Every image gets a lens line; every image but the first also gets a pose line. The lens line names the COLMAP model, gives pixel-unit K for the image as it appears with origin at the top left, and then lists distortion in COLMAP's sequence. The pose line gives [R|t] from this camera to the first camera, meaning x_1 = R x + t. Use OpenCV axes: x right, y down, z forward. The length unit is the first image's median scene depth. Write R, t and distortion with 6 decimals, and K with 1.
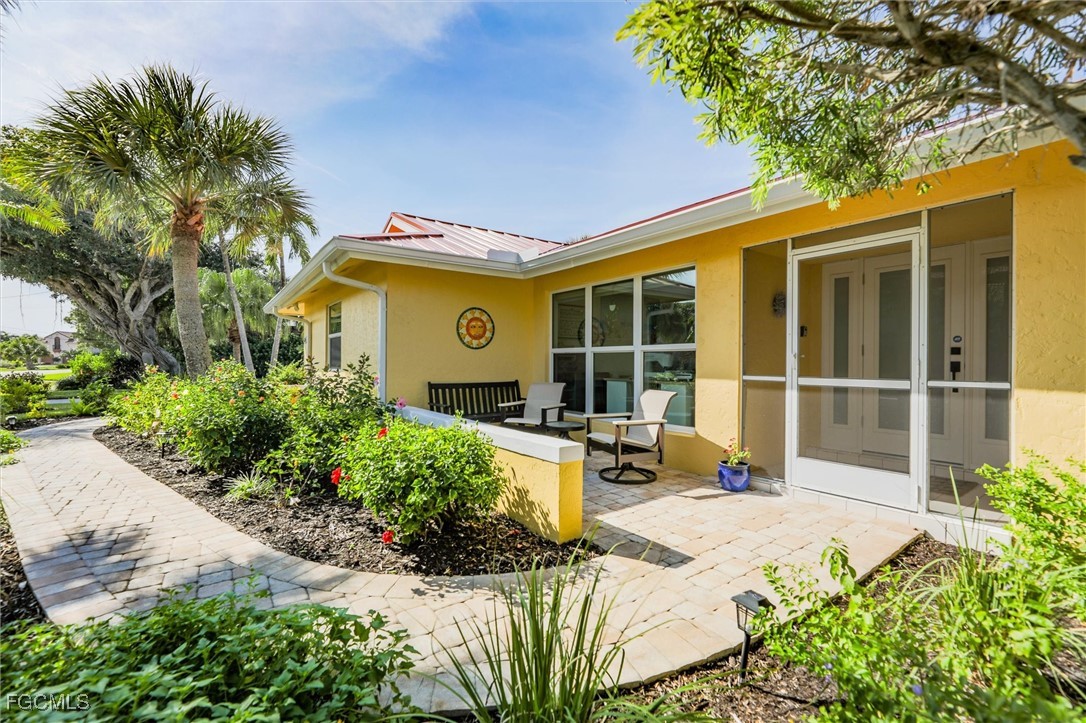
lens RADIAL K [[439.4, 0, 528.0], [0, 439.4, 359.7], [0, 0, 1]] dist [-0.013488, -0.000289]
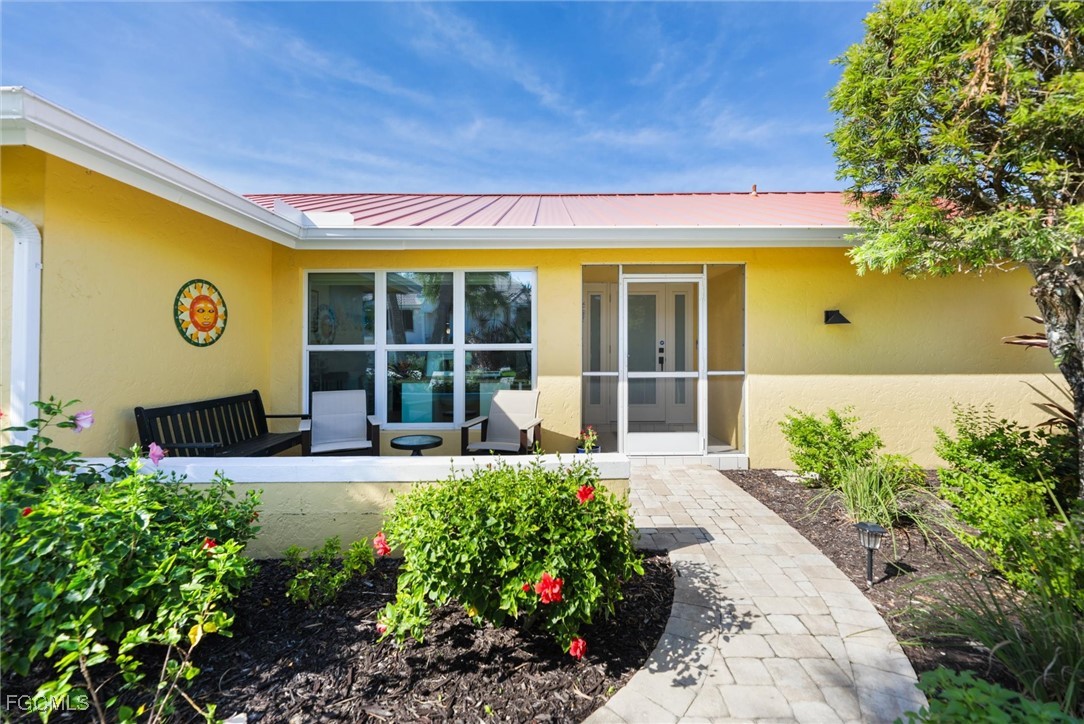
lens RADIAL K [[438.6, 0, 541.0], [0, 438.6, 342.0], [0, 0, 1]] dist [-0.013488, -0.000289]
pose [[0.591280, 0.007353, 0.806433, -0.581823], [0.006774, 0.999878, -0.014084, -0.031978], [-0.806438, 0.013791, 0.591158, 0.426561]]
